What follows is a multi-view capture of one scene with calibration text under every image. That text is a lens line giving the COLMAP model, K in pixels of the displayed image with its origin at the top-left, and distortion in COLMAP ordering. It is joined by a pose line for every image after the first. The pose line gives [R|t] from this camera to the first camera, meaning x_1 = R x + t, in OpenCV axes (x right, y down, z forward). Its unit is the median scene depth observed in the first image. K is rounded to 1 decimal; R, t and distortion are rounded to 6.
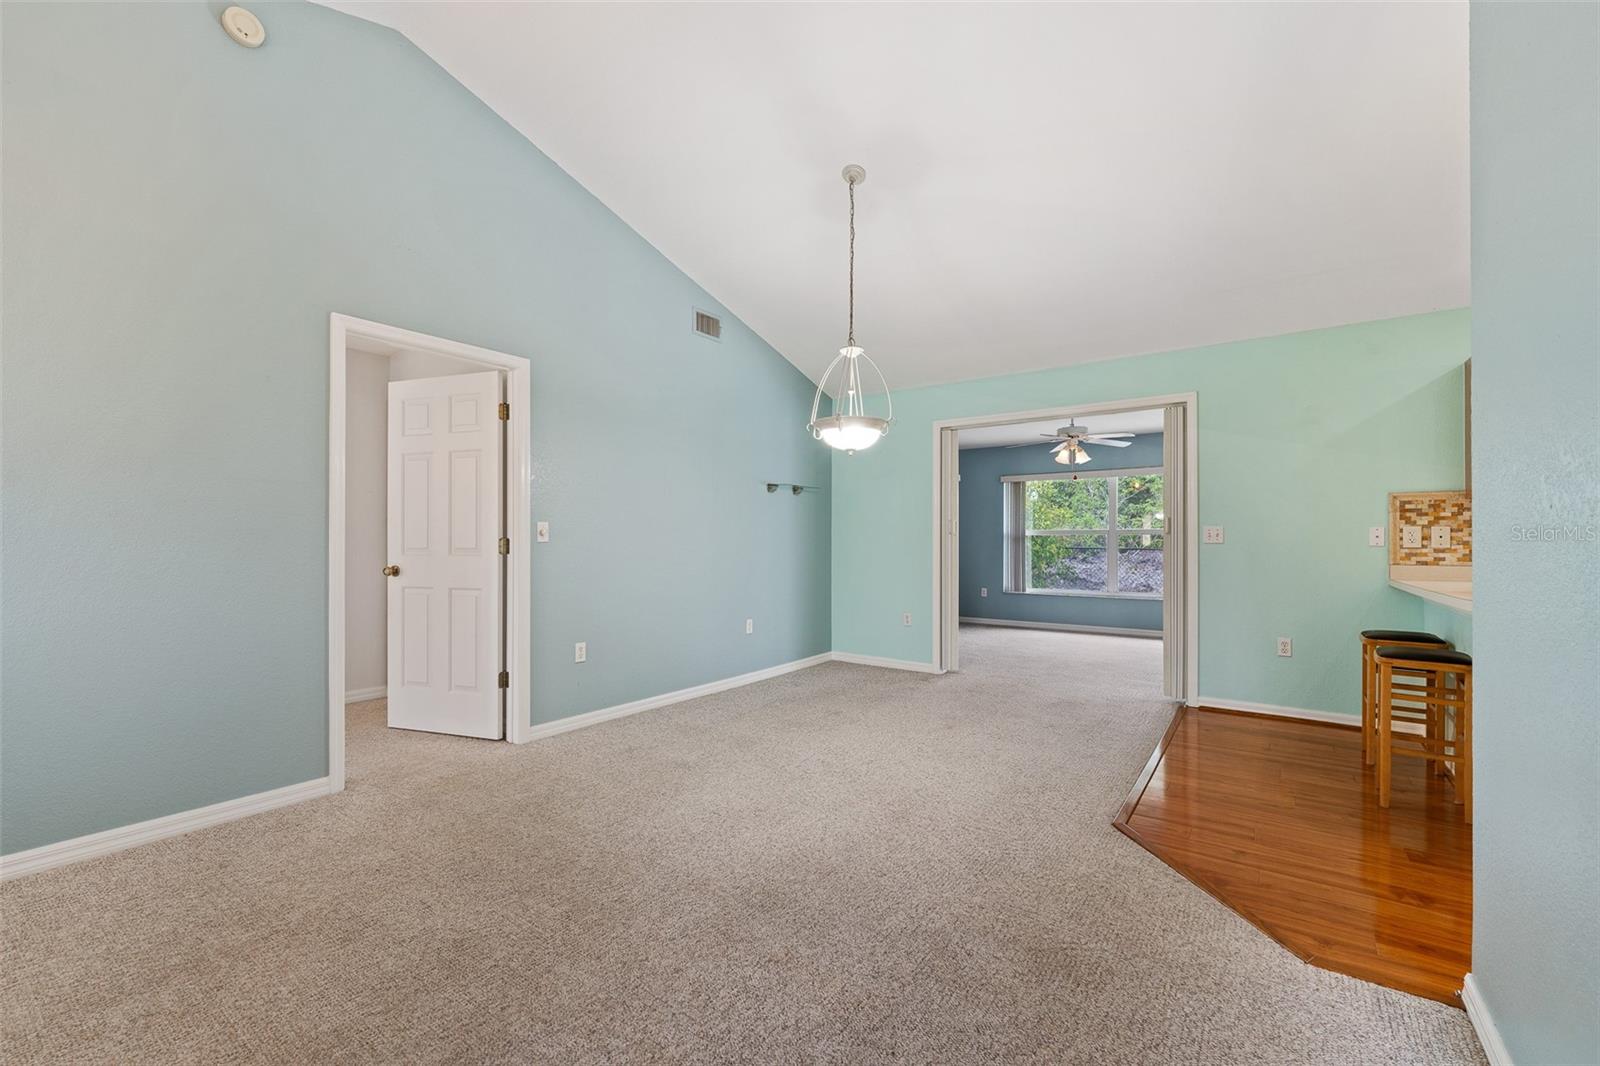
lens RADIAL K [[664.4, 0, 822.1], [0, 664.4, 527.1], [0, 0, 1]] dist [-0.000188, 0.000636]
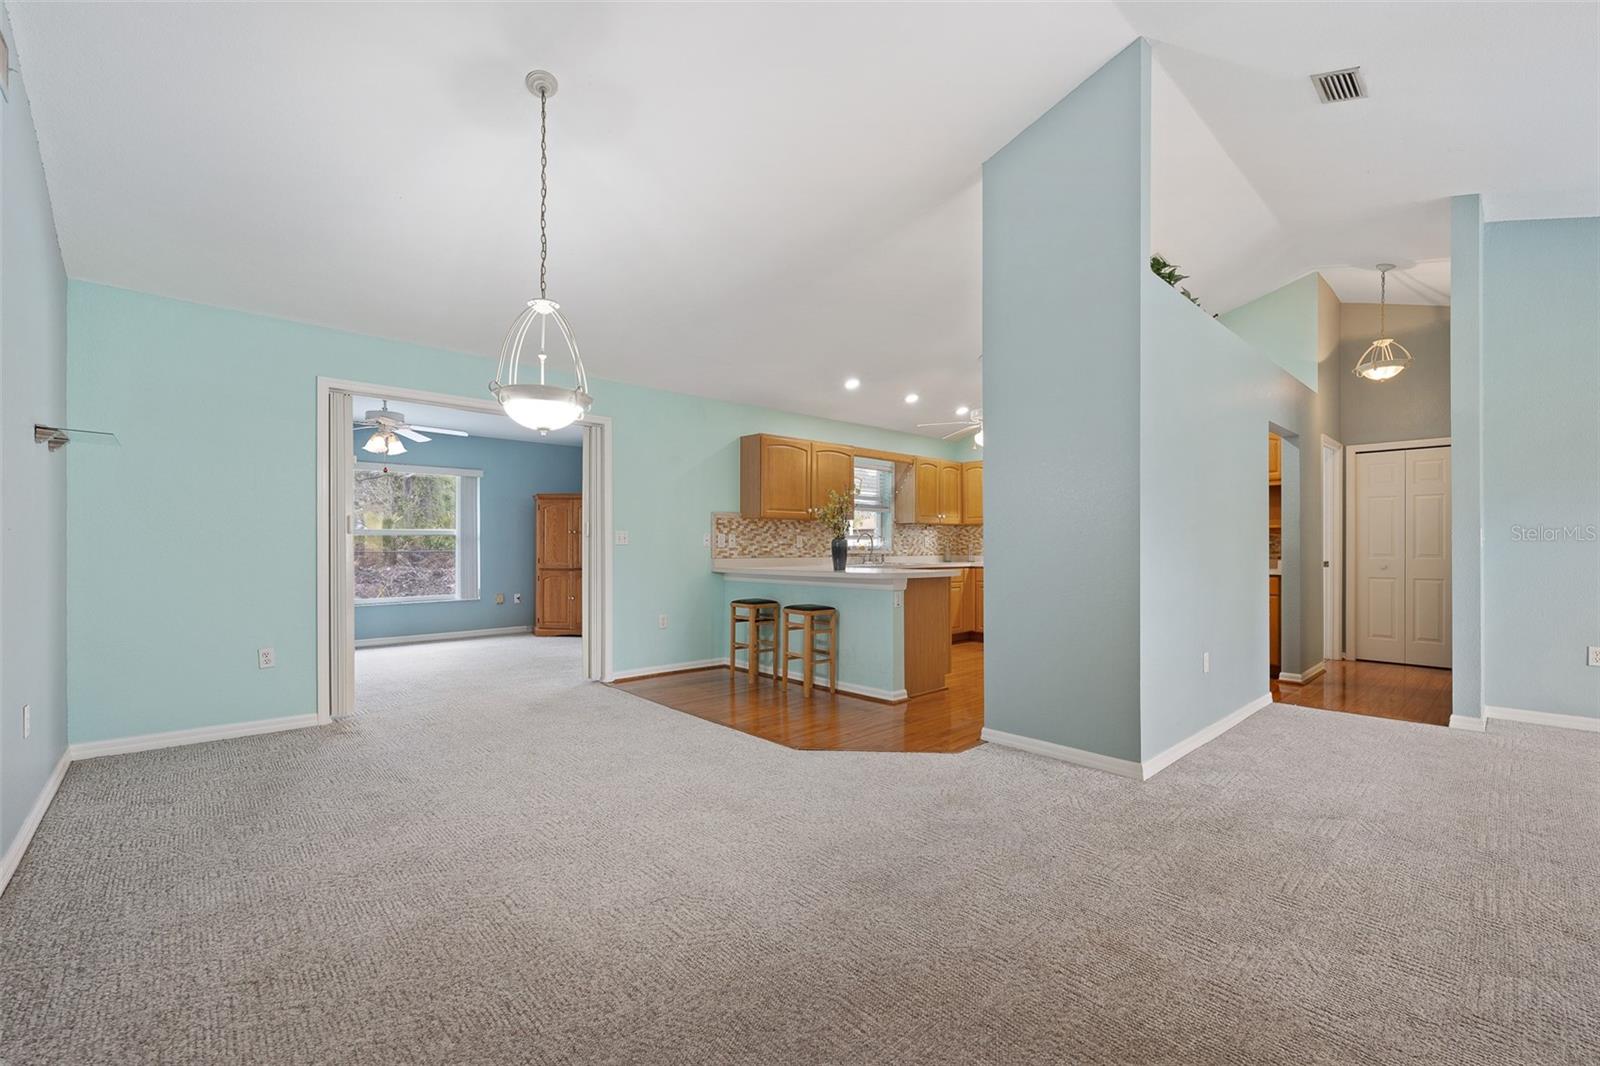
lens RADIAL K [[664.4, 0, 800.7], [0, 664.4, 537.9], [0, 0, 1]] dist [-0.000188, 0.000636]
pose [[0.211115, 0.007977, 0.977429, -0.619385], [-0.022689, 0.999737, -0.003258, 0.009250], [-0.977198, -0.021489, 0.211240, 0.485776]]
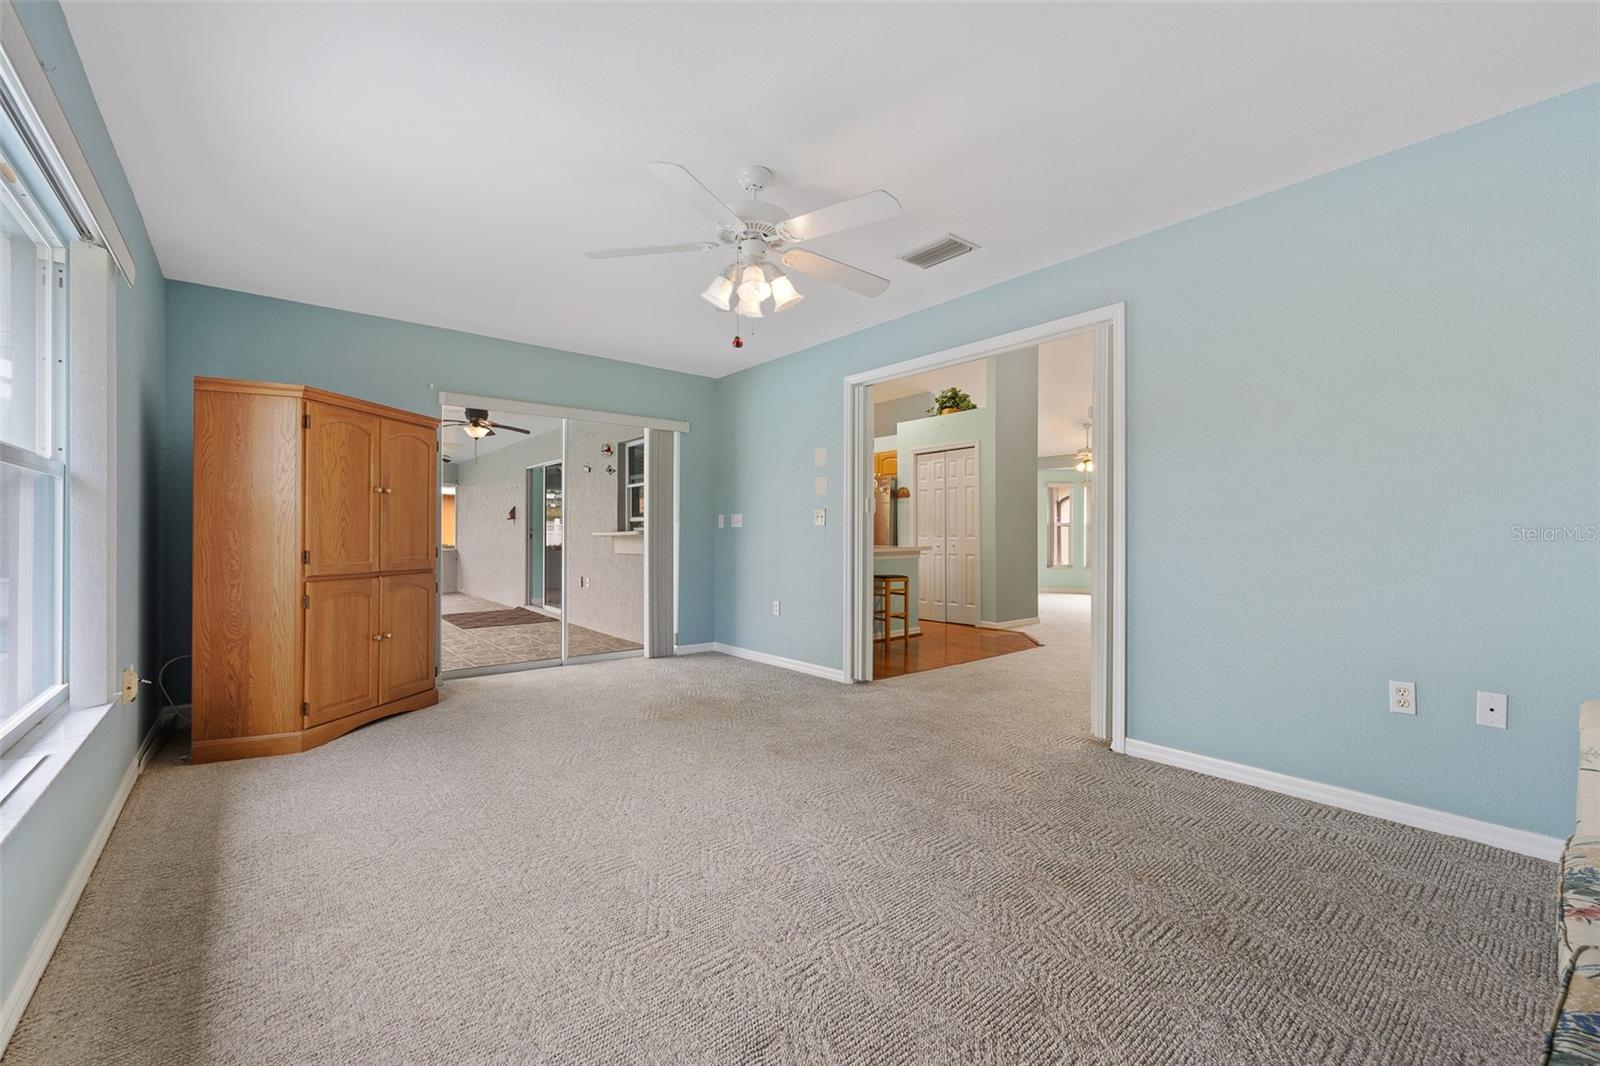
lens RADIAL K [[664.4, 0, 803.4], [0, 664.4, 536.8], [0, 0, 1]] dist [-0.000188, 0.000636]
pose [[-0.967169, -0.010985, 0.253896, 0.450317], [-0.015303, 0.999770, -0.015037, 0.070199], [-0.253672, -0.018429, -0.967115, 2.387321]]
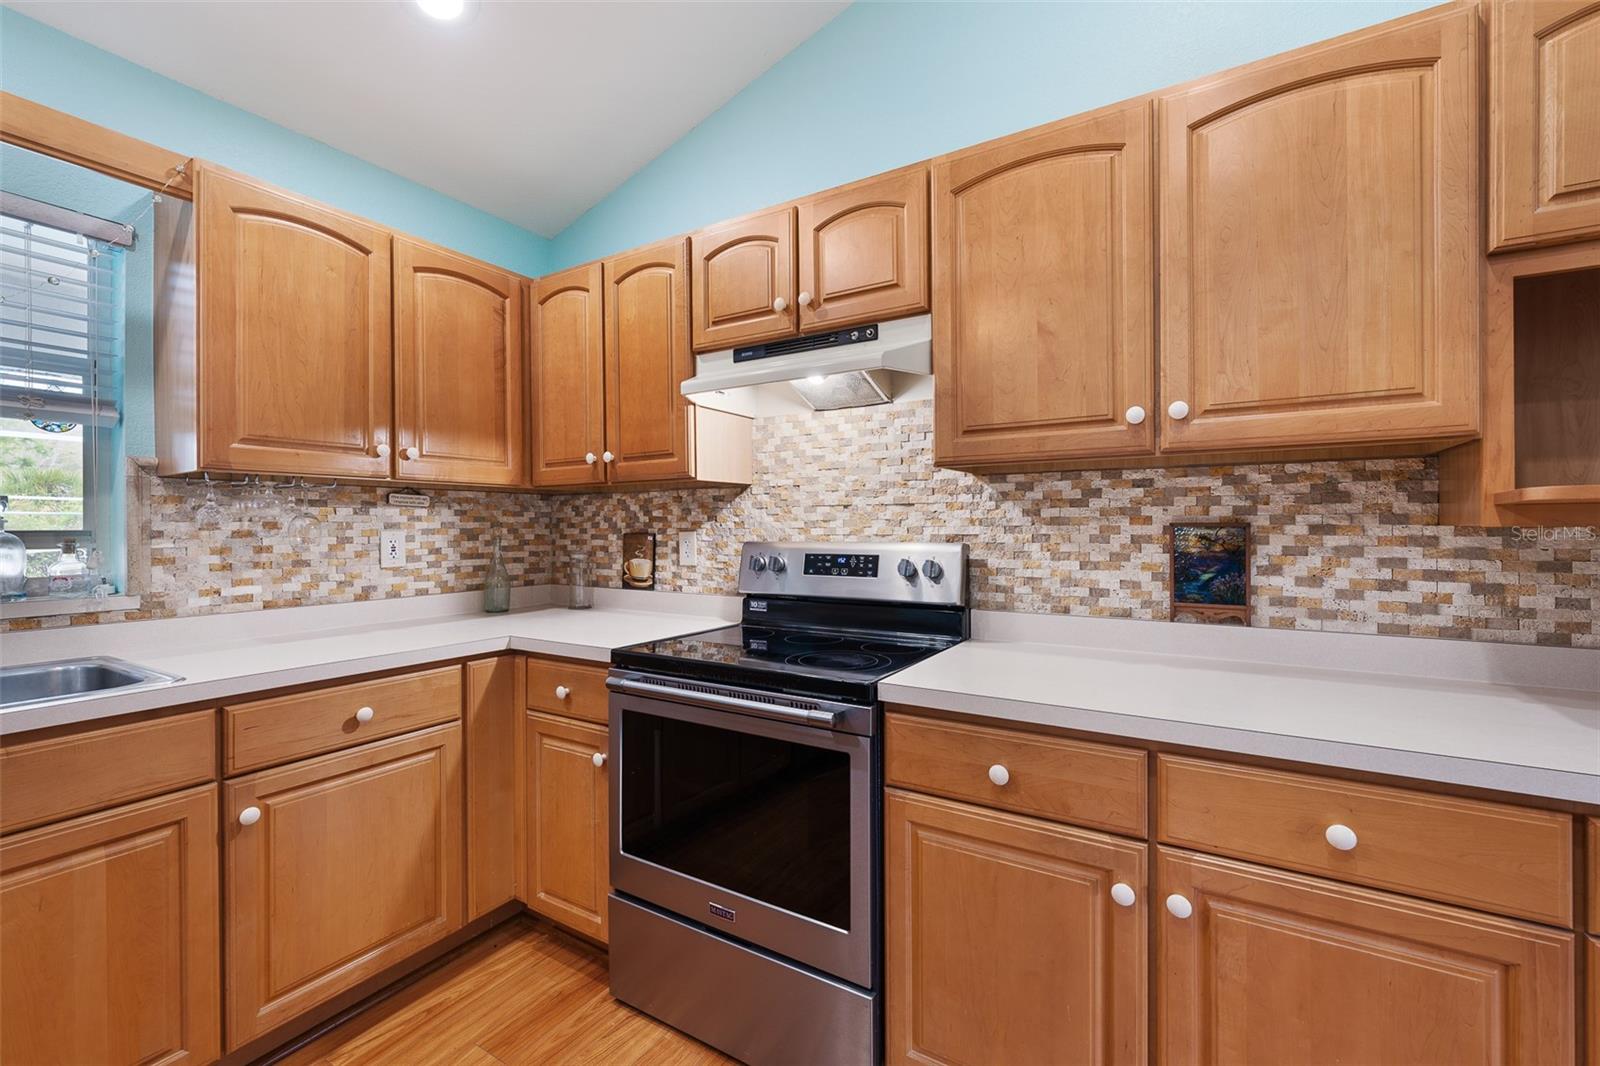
lens RADIAL K [[664.4, 0, 814.1], [0, 664.4, 530.2], [0, 0, 1]] dist [-0.000188, 0.000636]
pose [[-0.071905, -0.008388, 0.997376, 0.927990], [-0.018152, 0.999810, 0.007100, -0.022136], [-0.997246, -0.017594, -0.072043, 0.208346]]
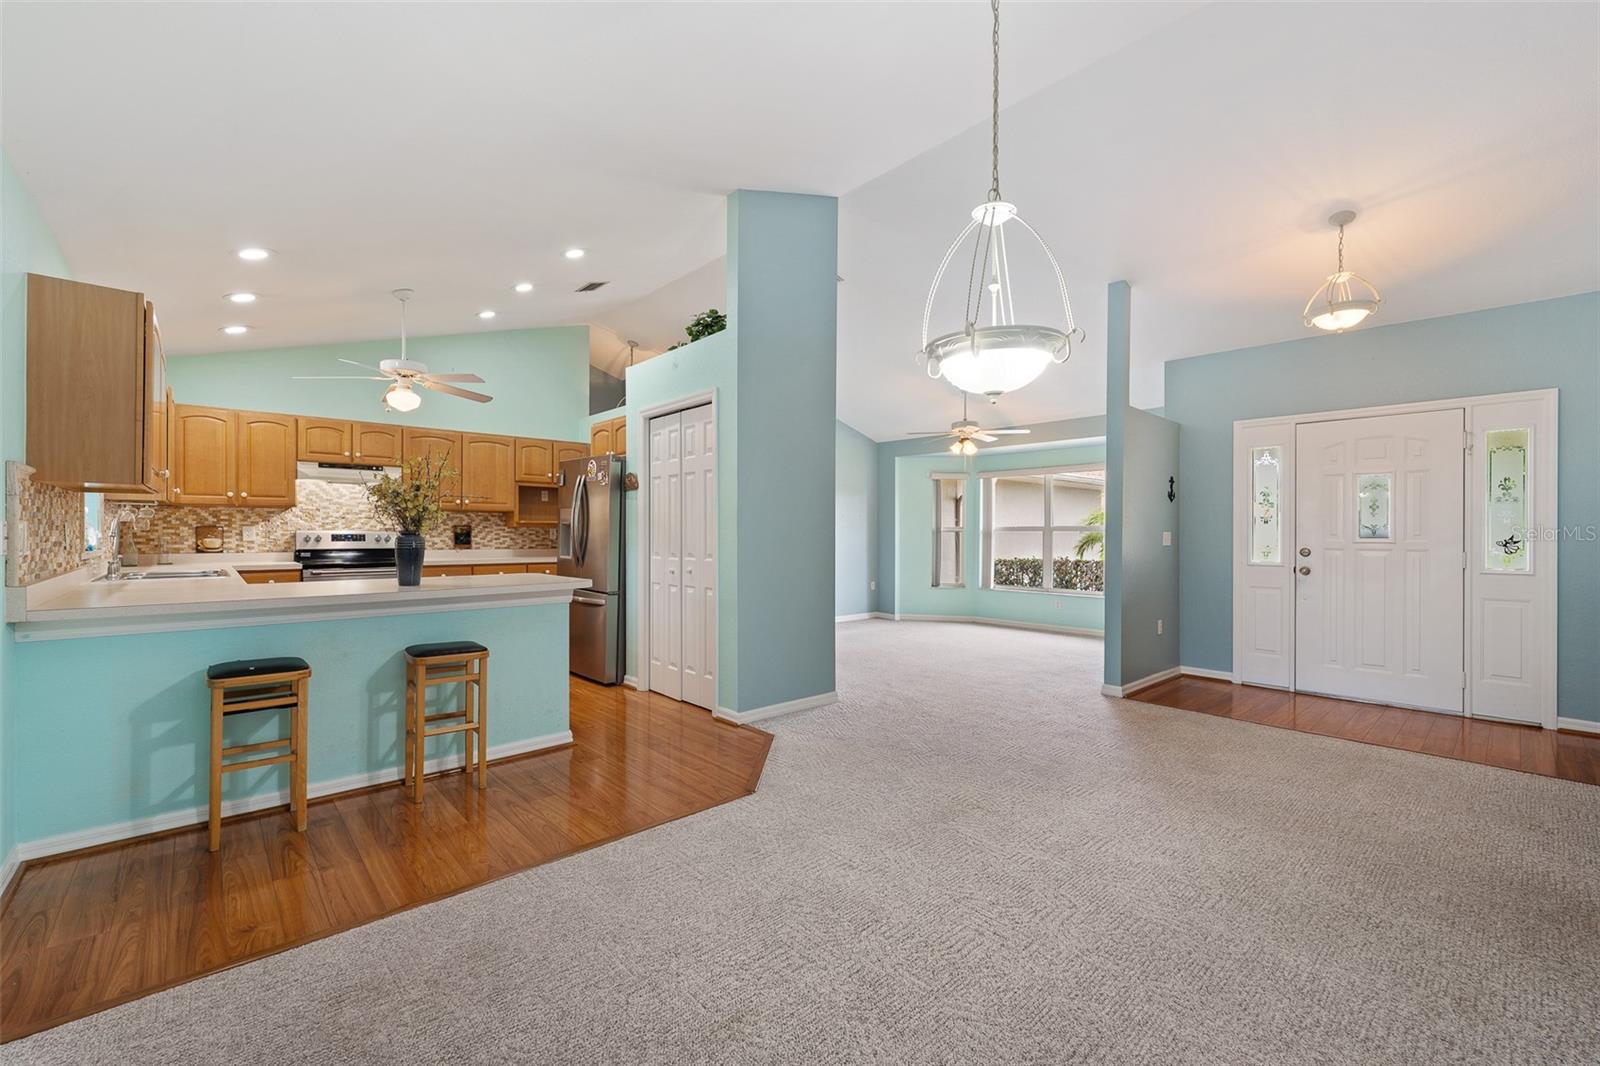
lens RADIAL K [[664.4, 0, 807.5], [0, 664.4, 530.0], [0, 0, 1]] dist [-0.000188, 0.000636]
pose [[-0.977615, -0.009088, 0.210205, 0.072767], [-0.014155, 0.999644, -0.022611, 0.010397], [-0.209925, -0.025080, -0.977396, 1.446209]]
